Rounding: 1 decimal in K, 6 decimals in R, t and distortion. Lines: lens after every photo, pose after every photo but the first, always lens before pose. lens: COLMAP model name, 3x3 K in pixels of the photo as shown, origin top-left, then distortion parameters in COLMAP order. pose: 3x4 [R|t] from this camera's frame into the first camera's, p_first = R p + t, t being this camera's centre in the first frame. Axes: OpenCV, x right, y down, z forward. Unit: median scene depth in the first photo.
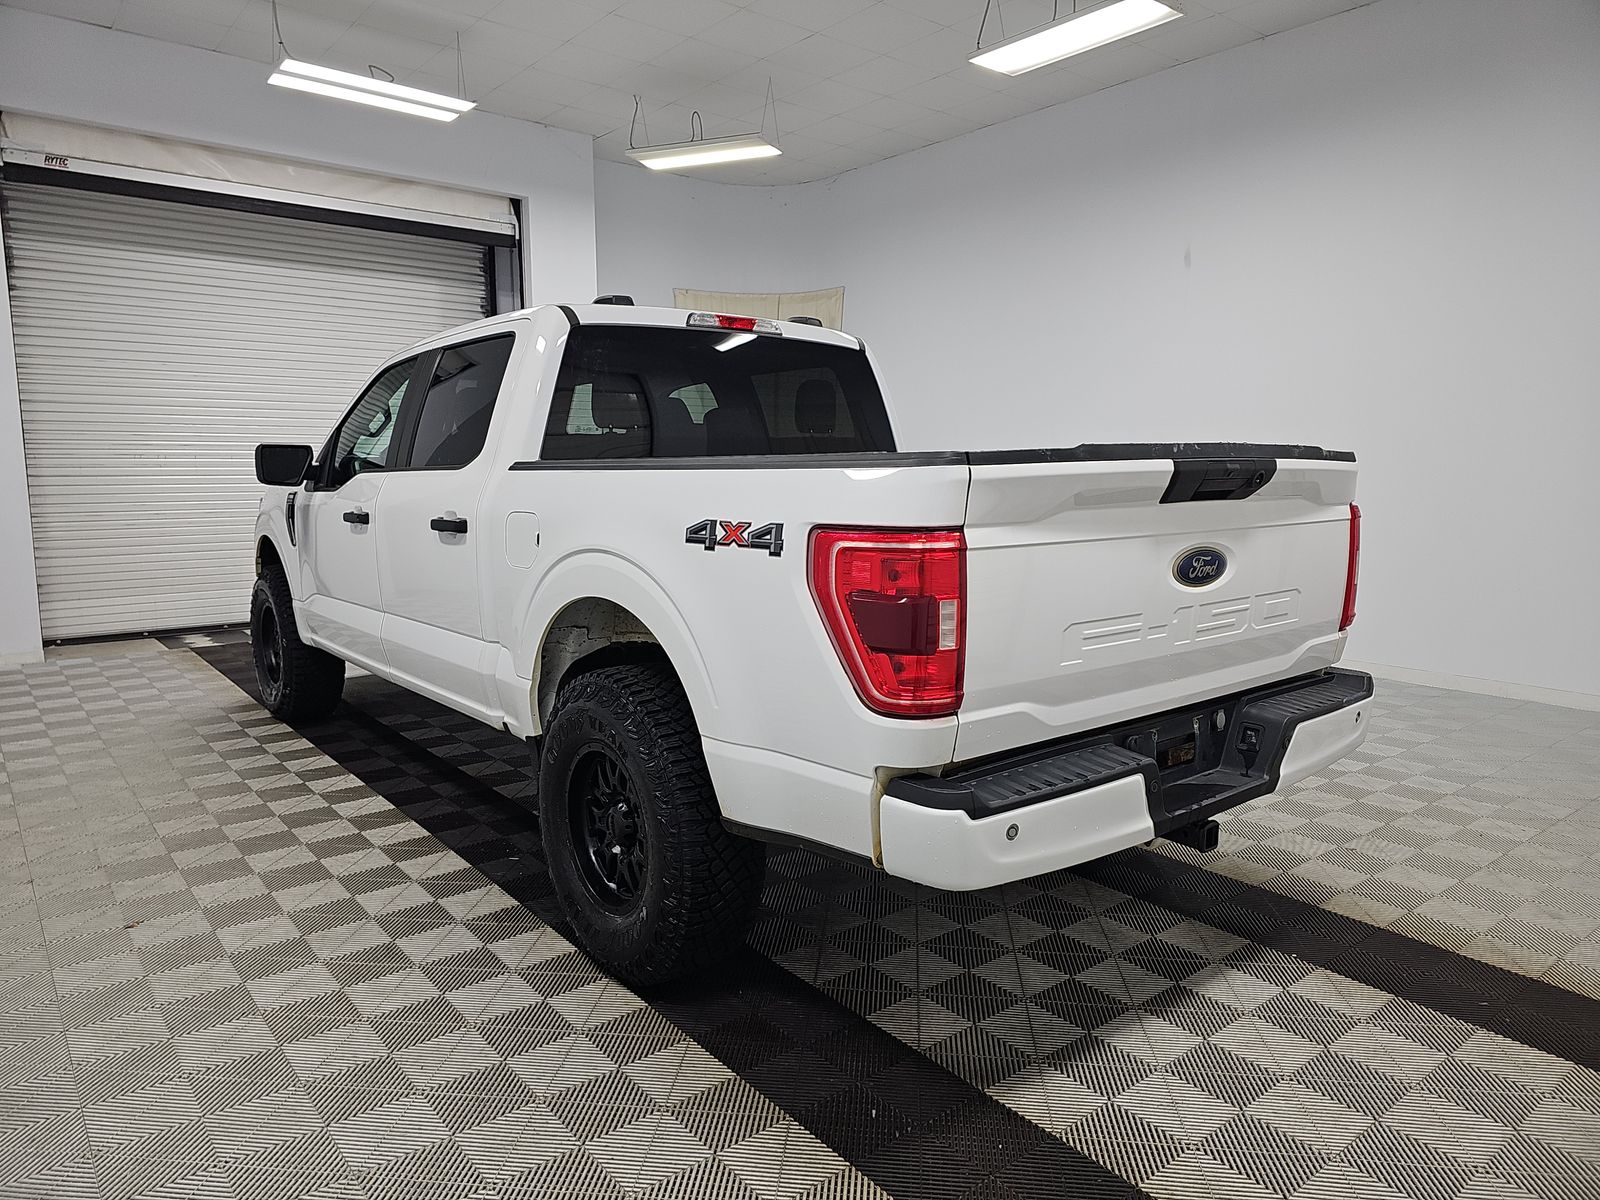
lens RADIAL K [[1058.7, 0, 795.0], [0, 1058.7, 601.8], [0, 0, 1]] dist [0.038187, -0.017025]
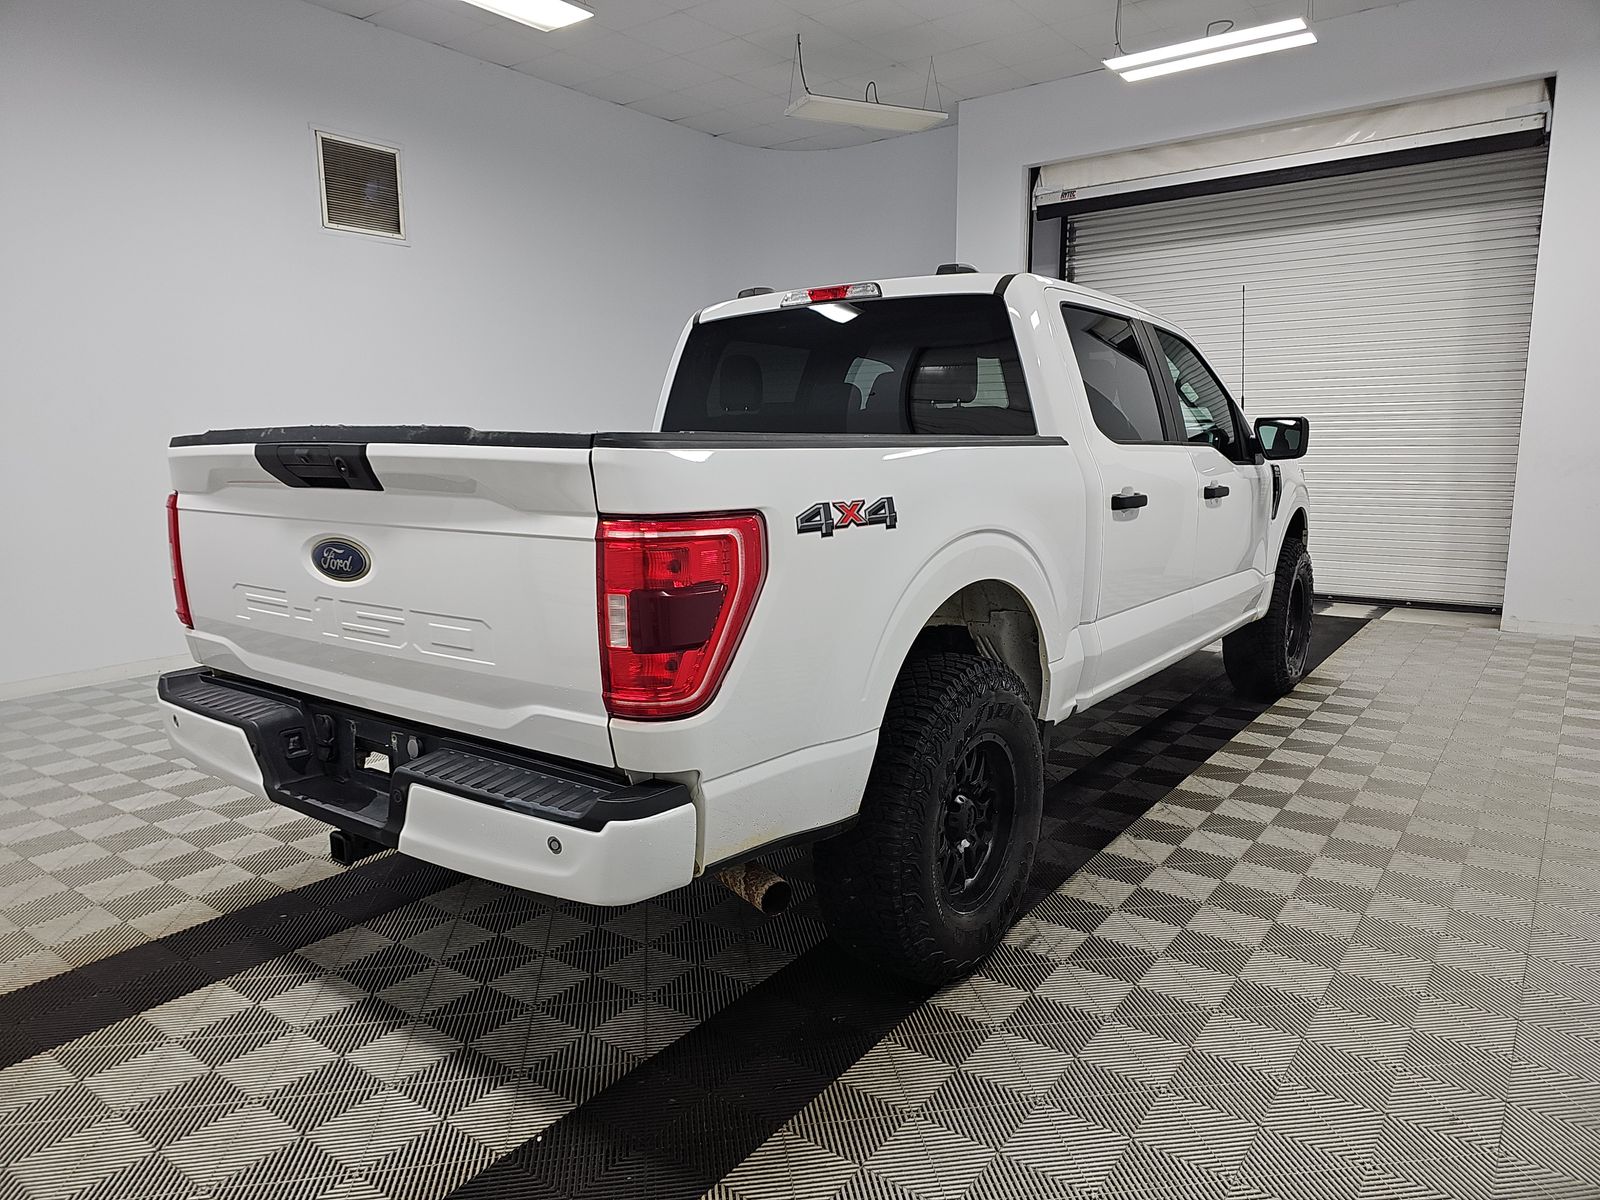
lens RADIAL K [[1058.7, 0, 793.1], [0, 1058.7, 602.9], [0, 0, 1]] dist [0.038187, -0.017025]
pose [[0.241873, 0.148563, -0.958867, 0.905416], [-0.117977, 0.985380, 0.122911, -0.103143], [0.963109, 0.083395, 0.255864, 0.754547]]
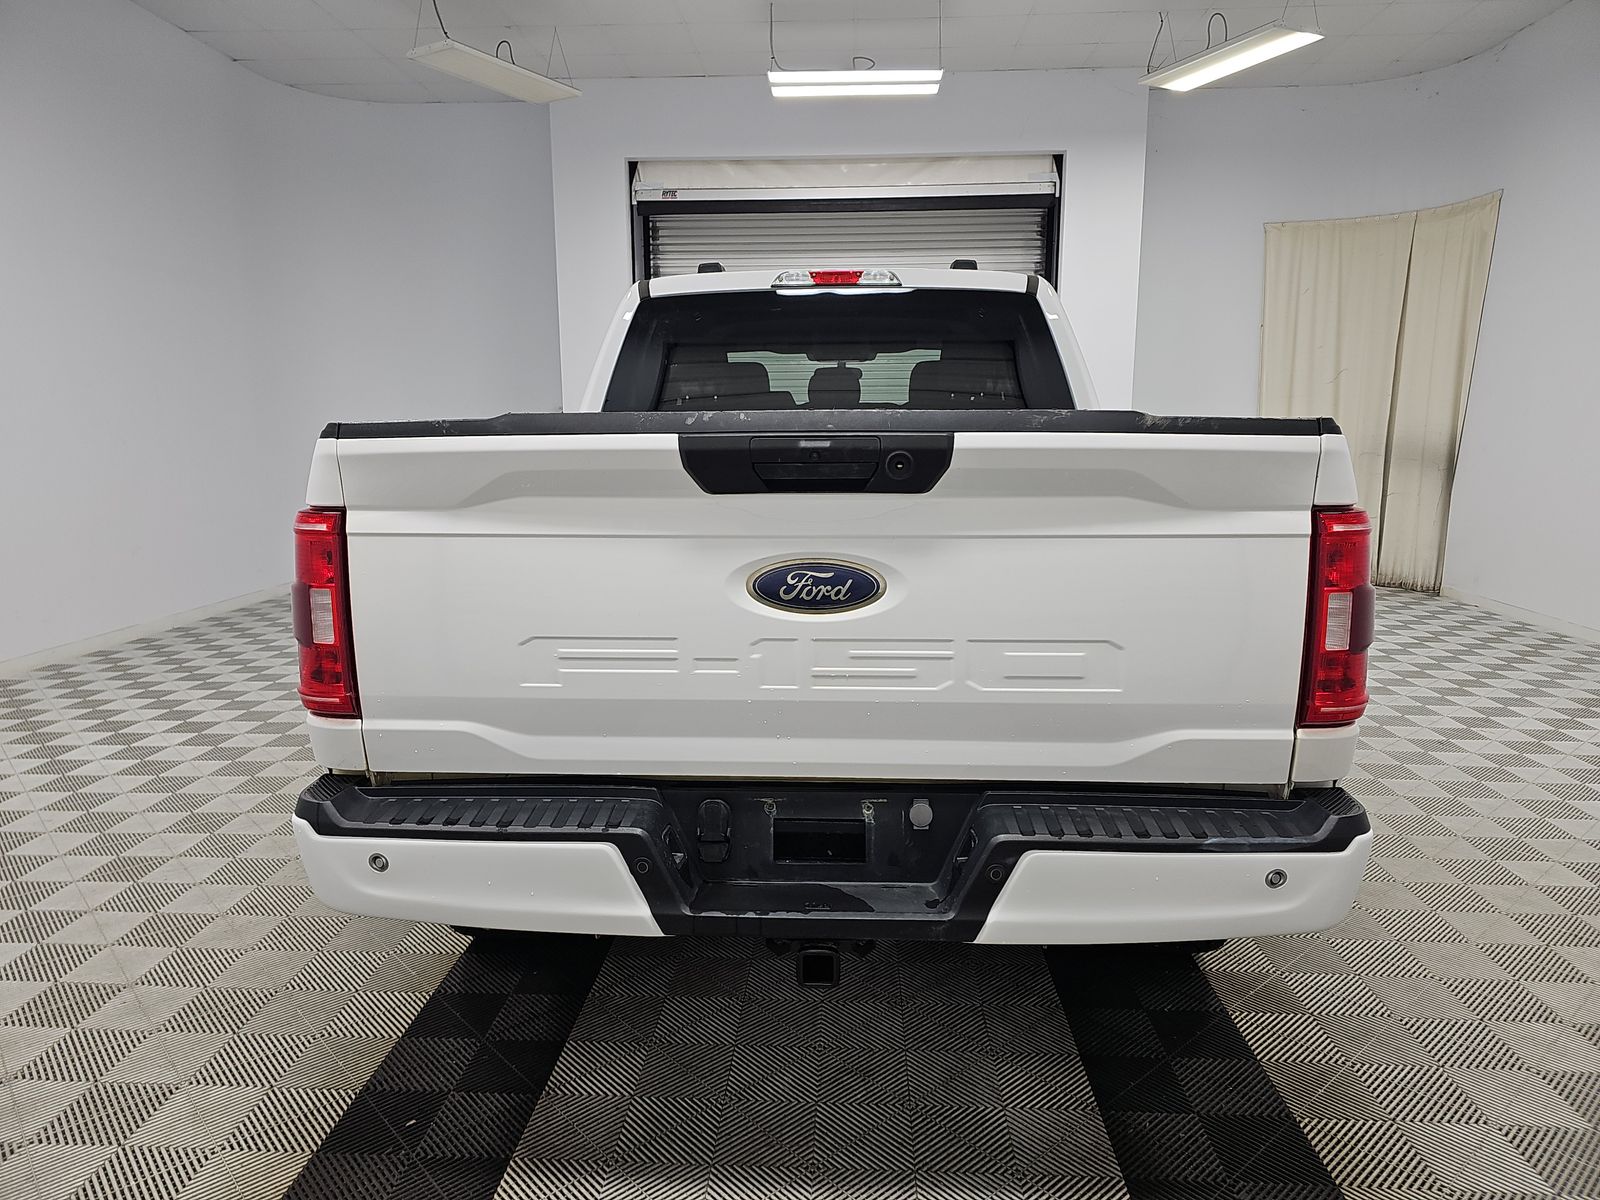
lens RADIAL K [[1058.7, 0, 796.5], [0, 1058.7, 591.9], [0, 0, 1]] dist [0.038187, -0.017025]
pose [[0.743059, 0.099146, -0.661841, 0.549777], [-0.084657, 0.994946, 0.054001, -0.043295], [0.663850, 0.015904, 0.747697, 0.308838]]
